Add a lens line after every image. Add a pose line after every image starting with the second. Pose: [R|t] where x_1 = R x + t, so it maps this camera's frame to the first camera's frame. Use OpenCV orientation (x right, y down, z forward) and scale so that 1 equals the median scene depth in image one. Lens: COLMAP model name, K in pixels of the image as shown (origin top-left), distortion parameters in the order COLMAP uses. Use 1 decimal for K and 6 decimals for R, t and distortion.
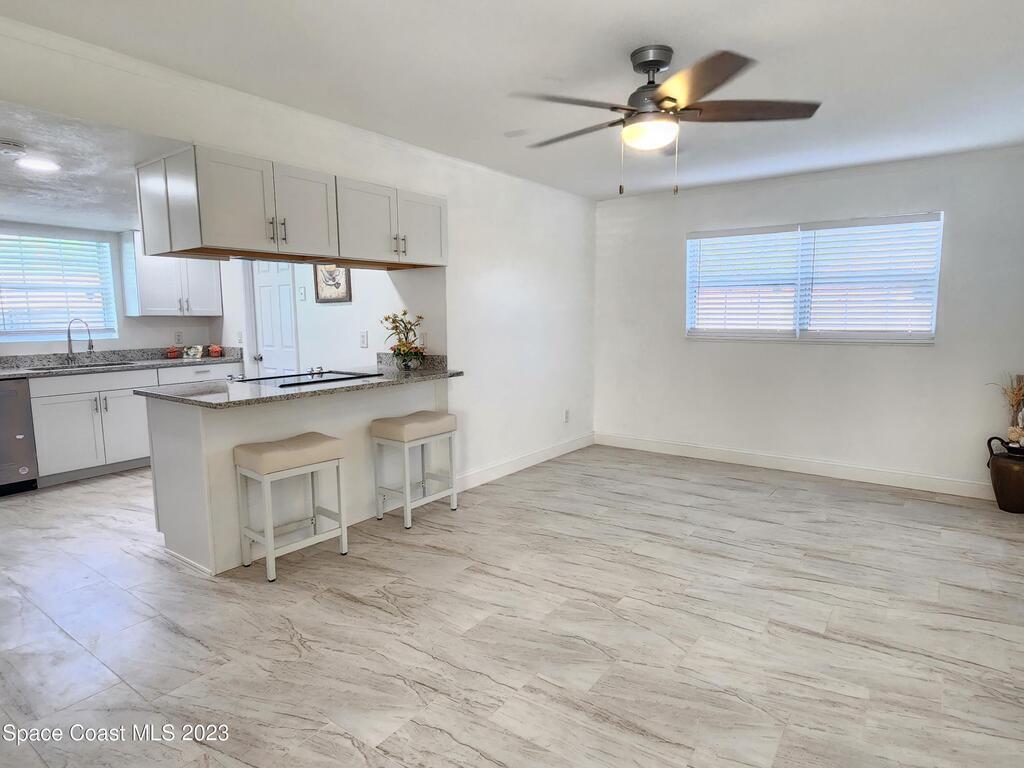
lens RADIAL K [[582.5, 0, 519.6], [0, 582.5, 381.4], [0, 0, 1]] dist [0.001843, -0.000907]
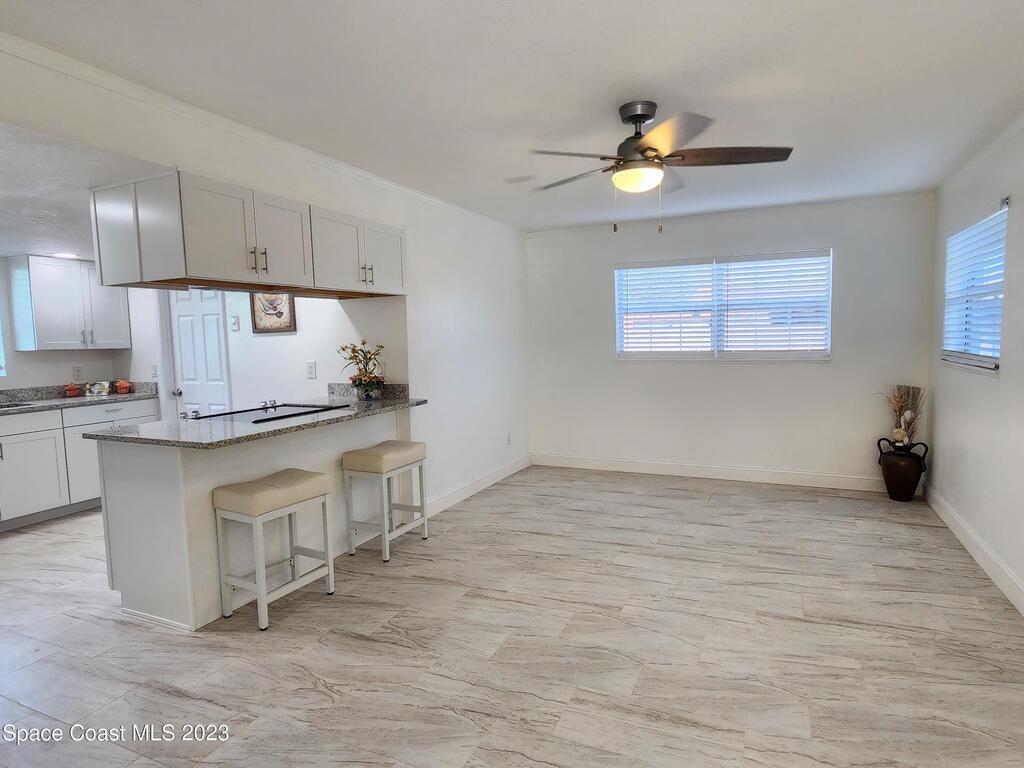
lens RADIAL K [[582.5, 0, 503.7], [0, 582.5, 383.6], [0, 0, 1]] dist [0.001843, -0.000907]
pose [[0.979634, -0.031509, 0.198302, -0.193597], [0.038649, 0.998733, -0.032240, -0.008022], [-0.197035, 0.039248, 0.979611, -0.013672]]
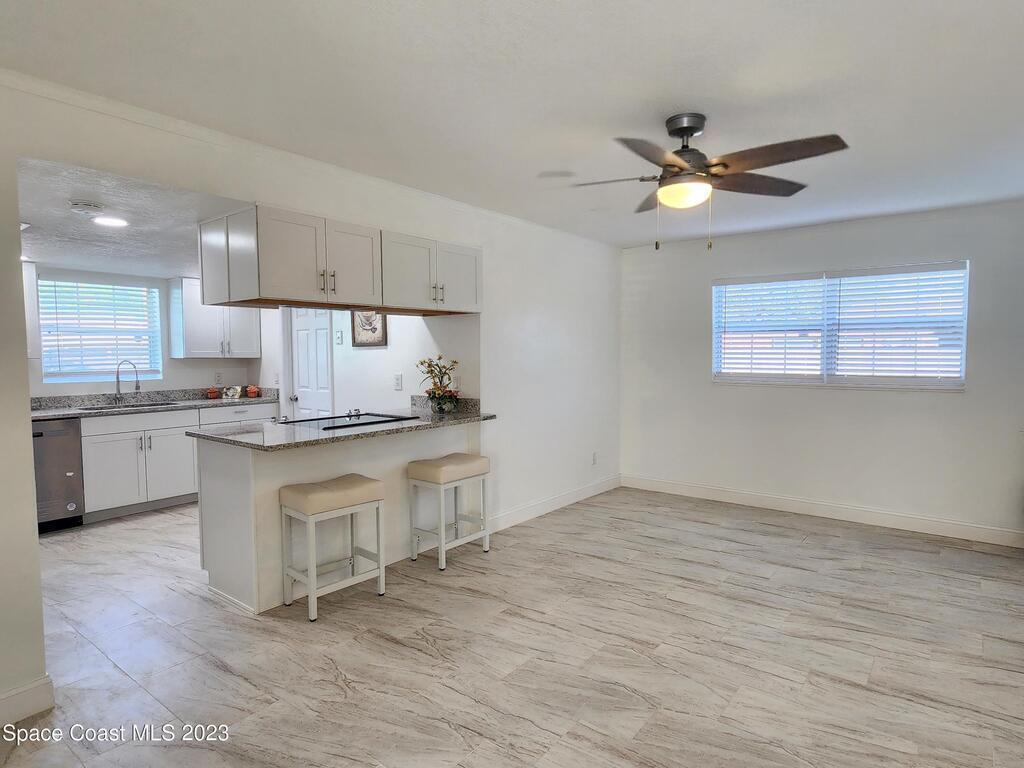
lens RADIAL K [[582.5, 0, 516.2], [0, 582.5, 382.9], [0, 0, 1]] dist [0.001843, -0.000907]
pose [[0.999473, 0.005379, -0.032020, -0.033801], [-0.007323, 0.998116, -0.060908, -0.012635], [0.031632, 0.061111, 0.997630, -0.030665]]
